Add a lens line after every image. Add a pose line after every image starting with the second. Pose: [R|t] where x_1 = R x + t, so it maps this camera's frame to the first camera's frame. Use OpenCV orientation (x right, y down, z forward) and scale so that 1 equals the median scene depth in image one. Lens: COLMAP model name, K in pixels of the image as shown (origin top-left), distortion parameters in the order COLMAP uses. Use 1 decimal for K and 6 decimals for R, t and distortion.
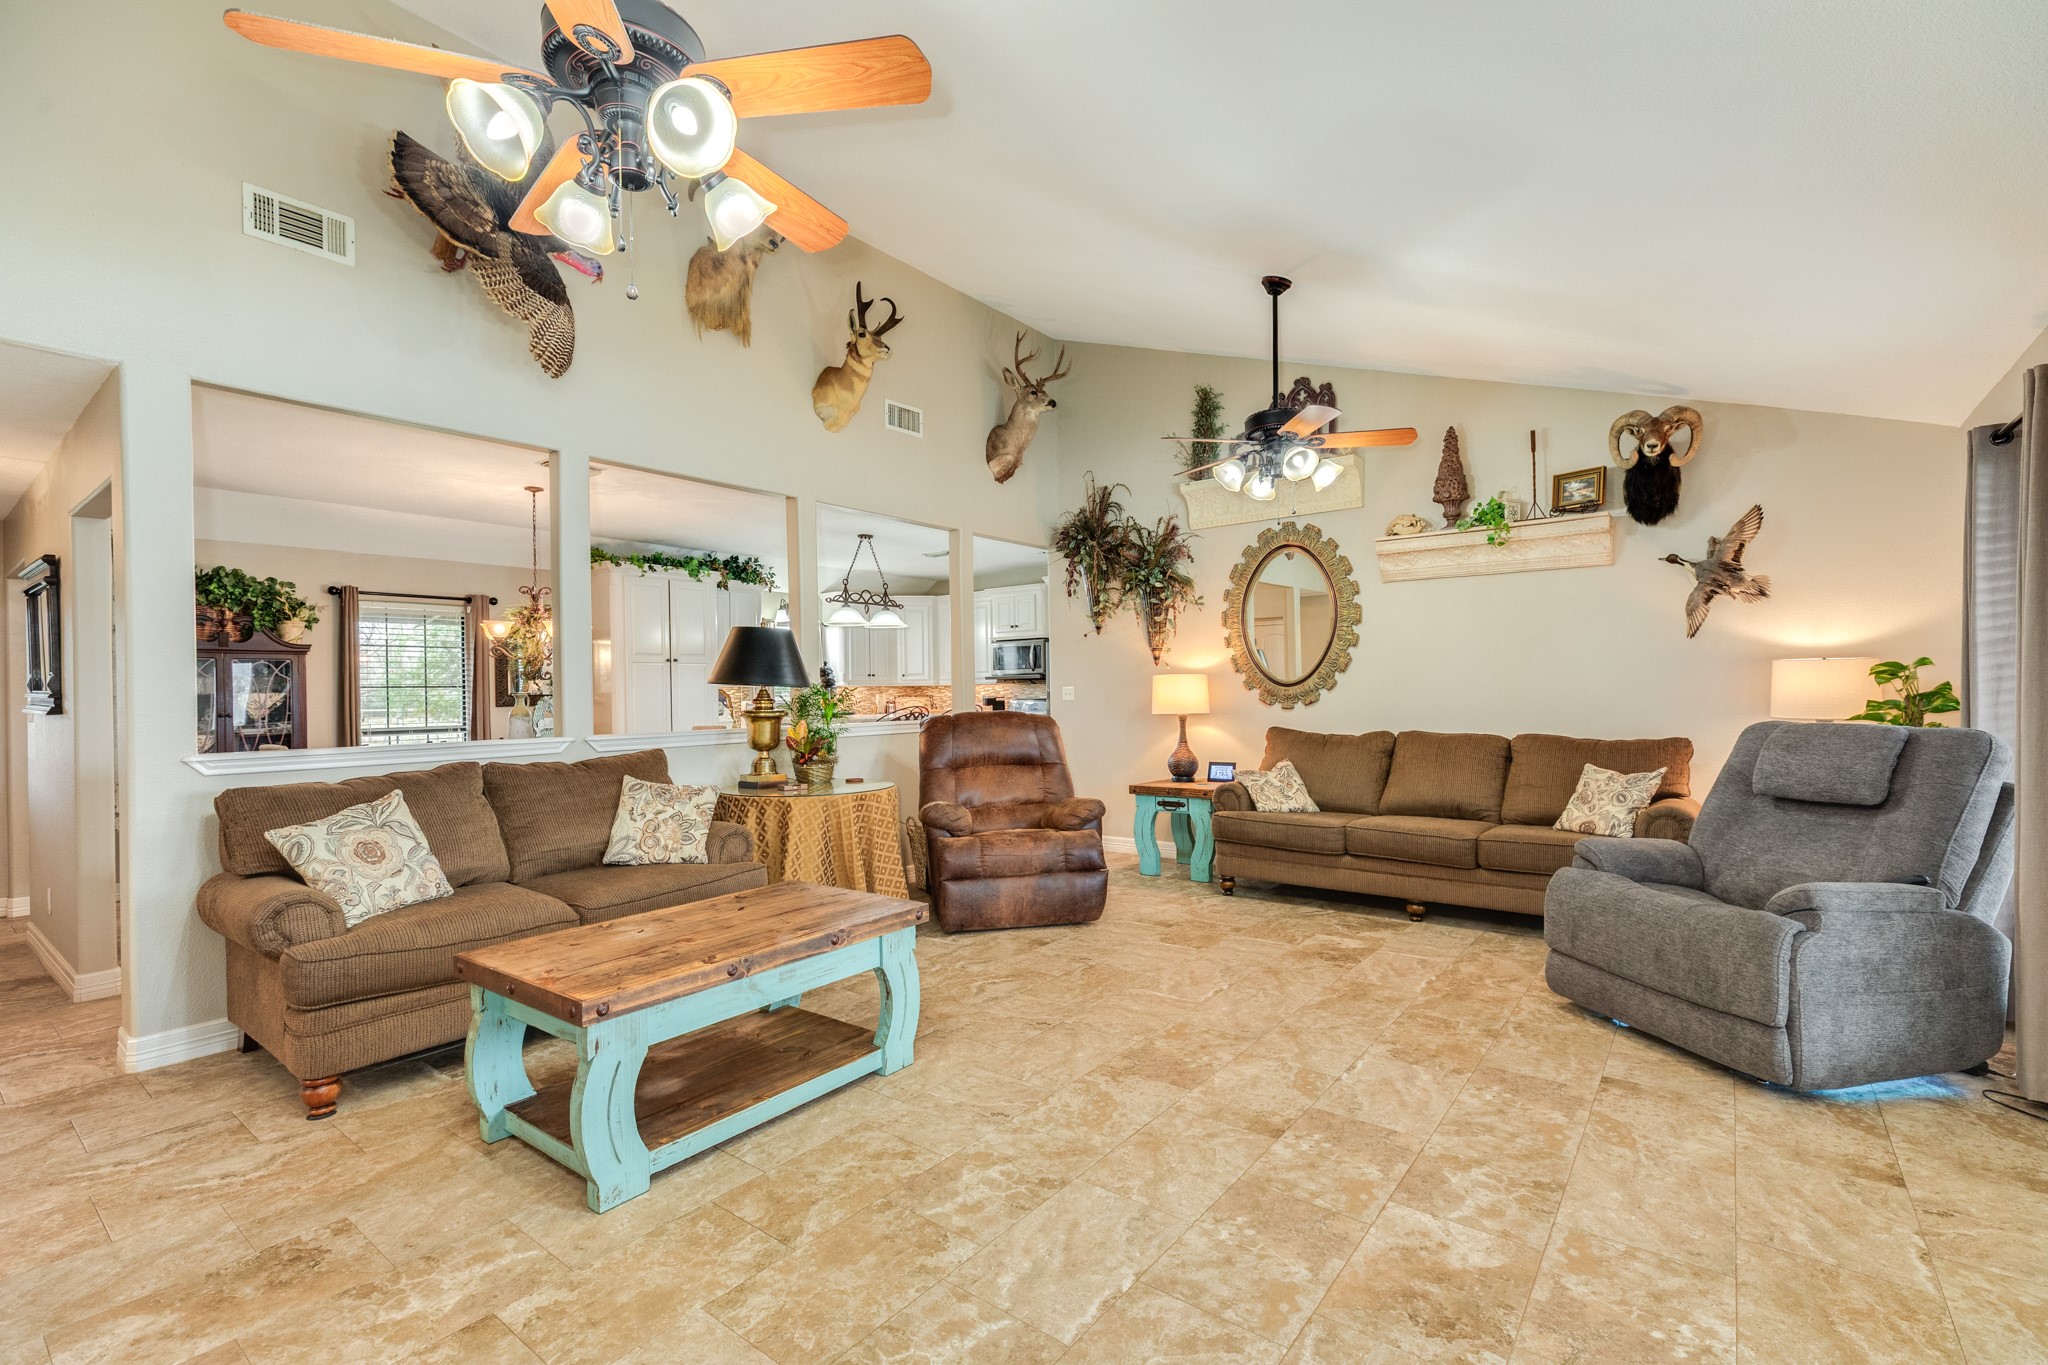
lens RADIAL K [[911.5, 0, 1021.8], [0, 911.5, 693.7], [0, 0, 1]] dist [0.006945, -0.000641]
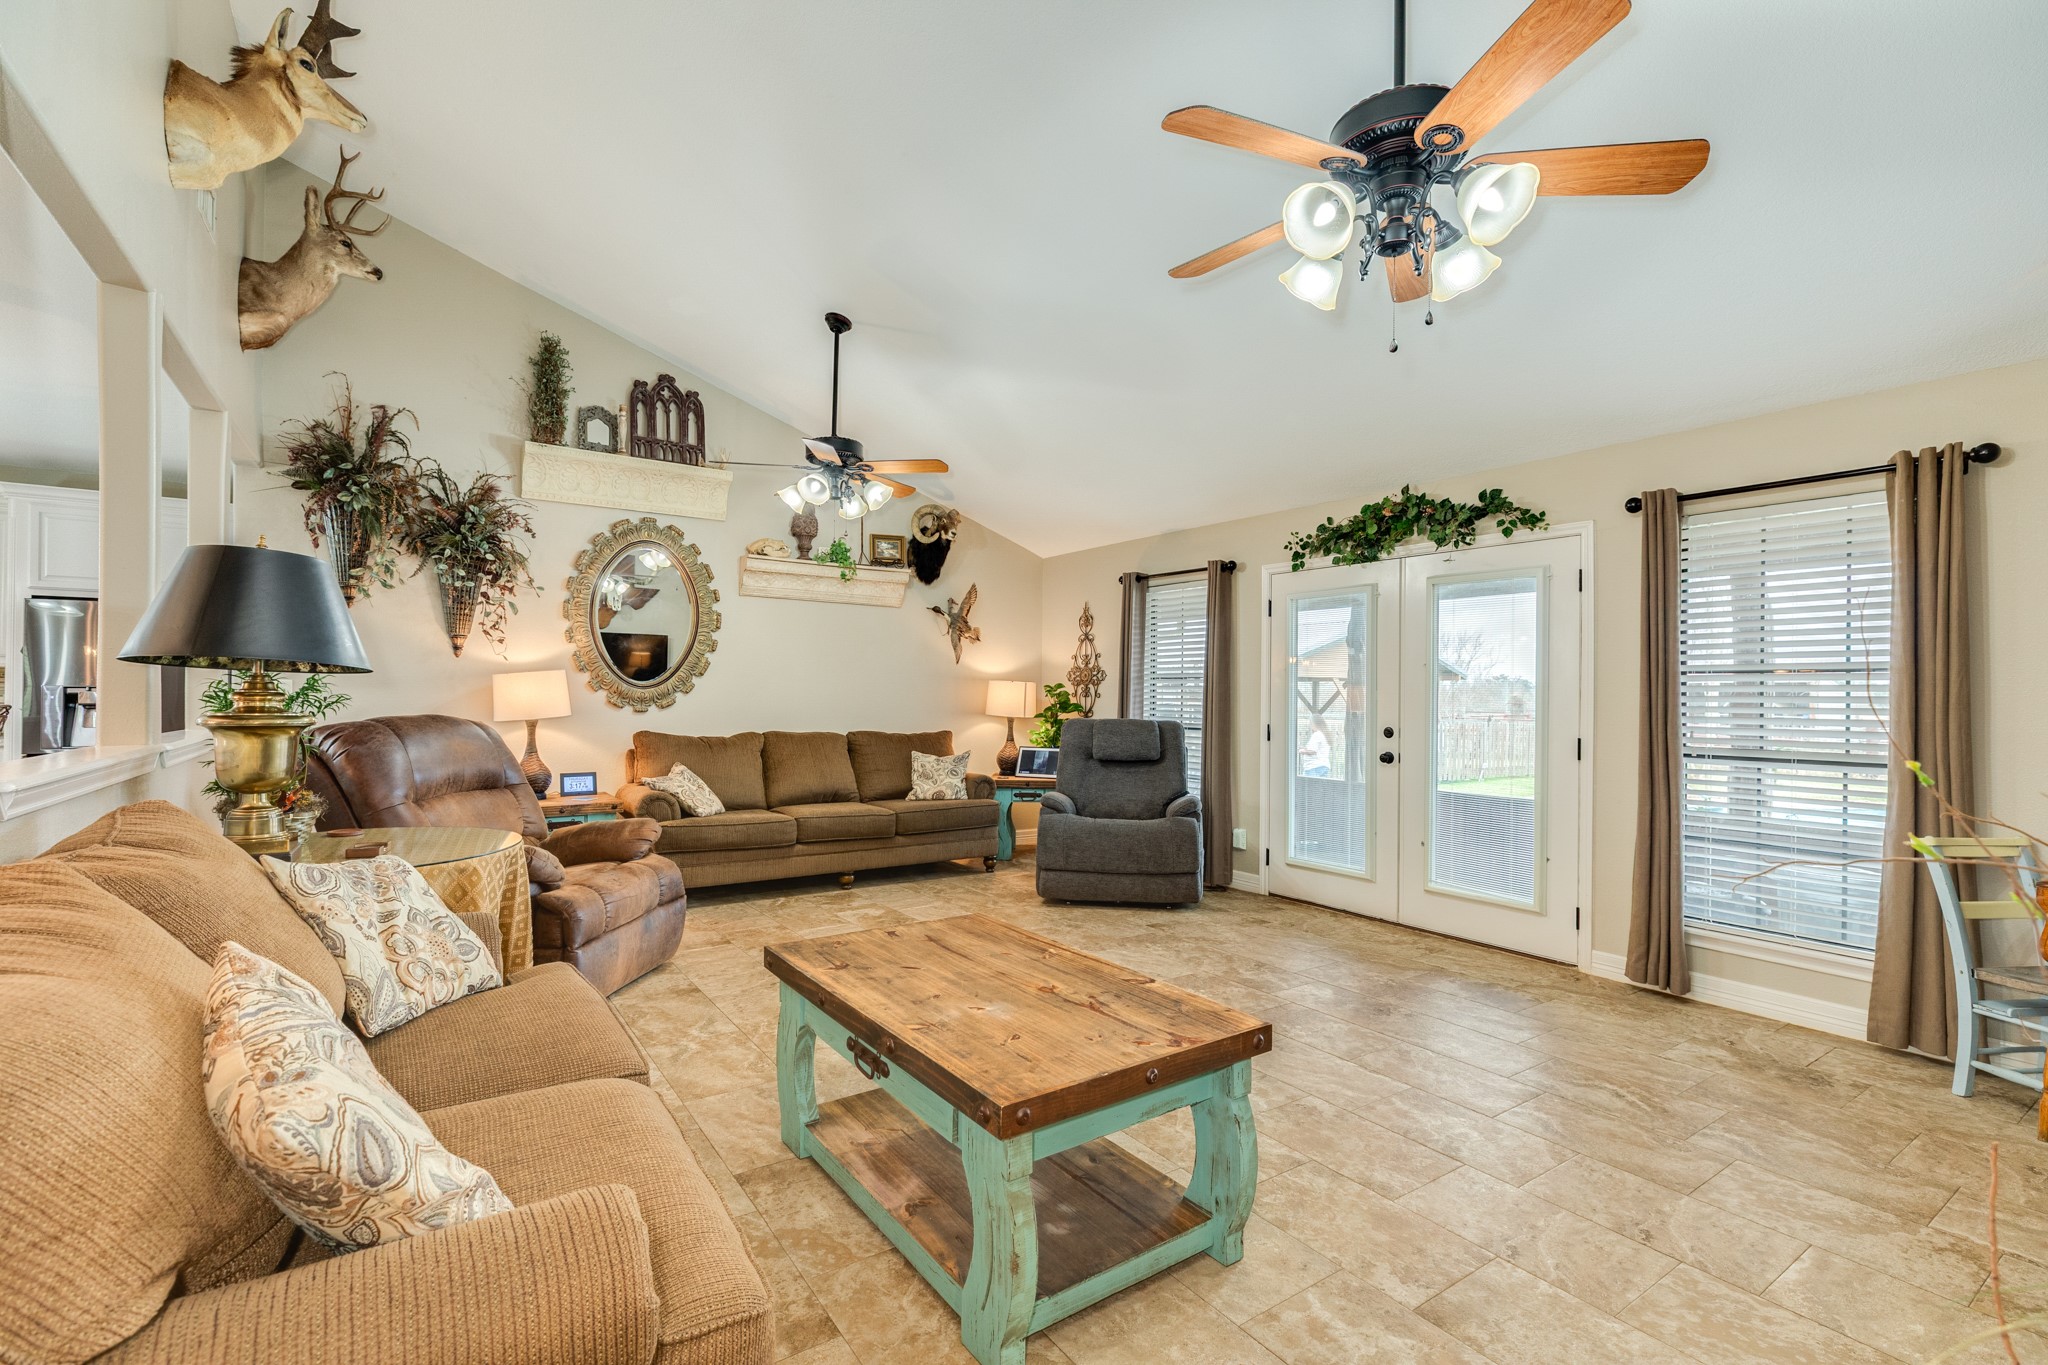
lens RADIAL K [[911.5, 0, 1022.2], [0, 911.5, 689.7], [0, 0, 1]] dist [0.006945, -0.000641]
pose [[0.300370, 0.022800, 0.953550, -0.659153], [-0.014225, 0.999710, -0.019423, 0.008257], [-0.953717, -0.007730, 0.300607, 0.436474]]
